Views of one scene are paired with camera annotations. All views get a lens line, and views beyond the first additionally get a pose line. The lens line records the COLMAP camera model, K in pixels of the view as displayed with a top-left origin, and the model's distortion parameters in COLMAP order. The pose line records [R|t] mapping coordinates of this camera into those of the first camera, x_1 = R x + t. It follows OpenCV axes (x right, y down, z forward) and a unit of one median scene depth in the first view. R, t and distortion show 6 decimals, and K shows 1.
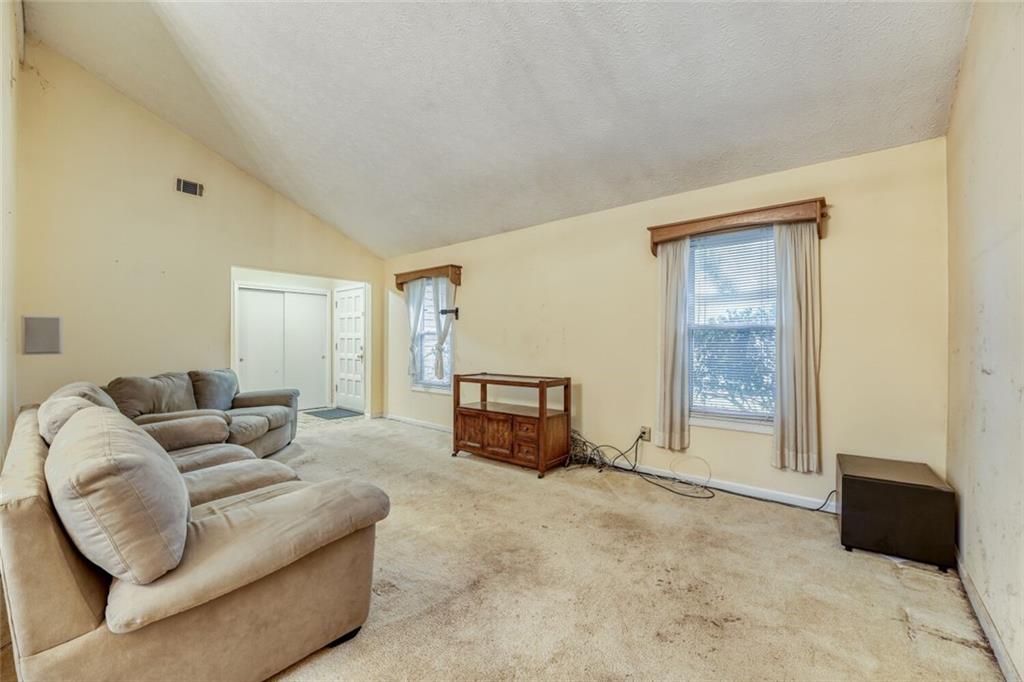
lens RADIAL K [[411.9, 0, 512.0], [0, 411.9, 341.0], [0, 0, 1]] dist [-0.020065, 0.004990]
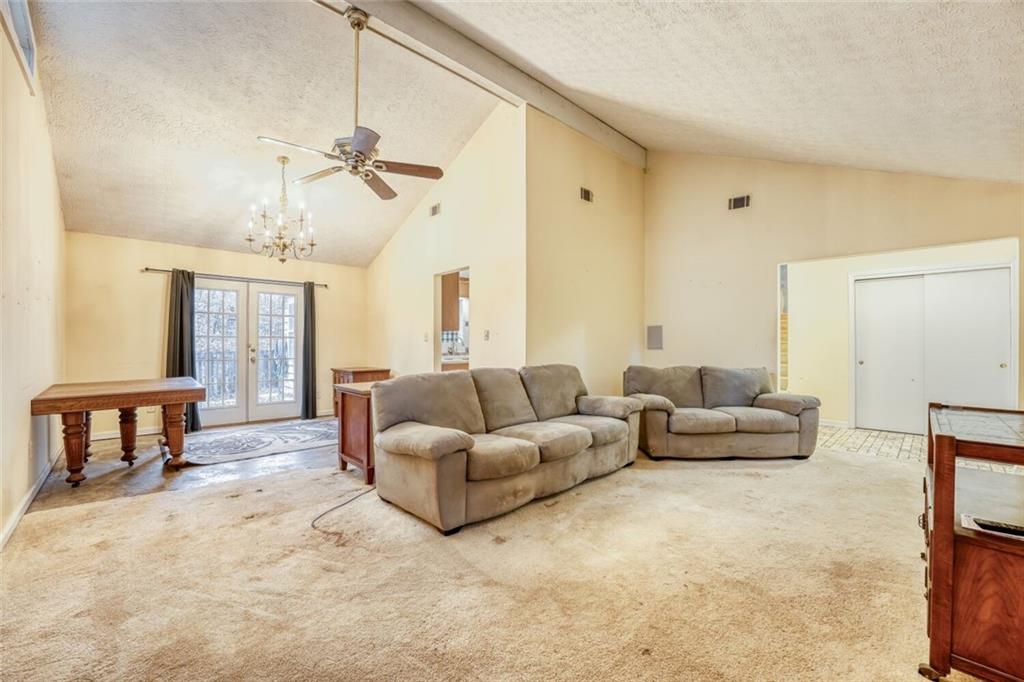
lens RADIAL K [[411.9, 0, 512.0], [0, 411.9, 341.0], [0, 0, 1]] dist [-0.020065, 0.004990]
pose [[-0.090408, -0.005129, -0.995892, 0.447140], [0.004864, 0.999973, -0.005591, 0.006135], [0.995893, -0.005349, -0.090380, 0.569535]]
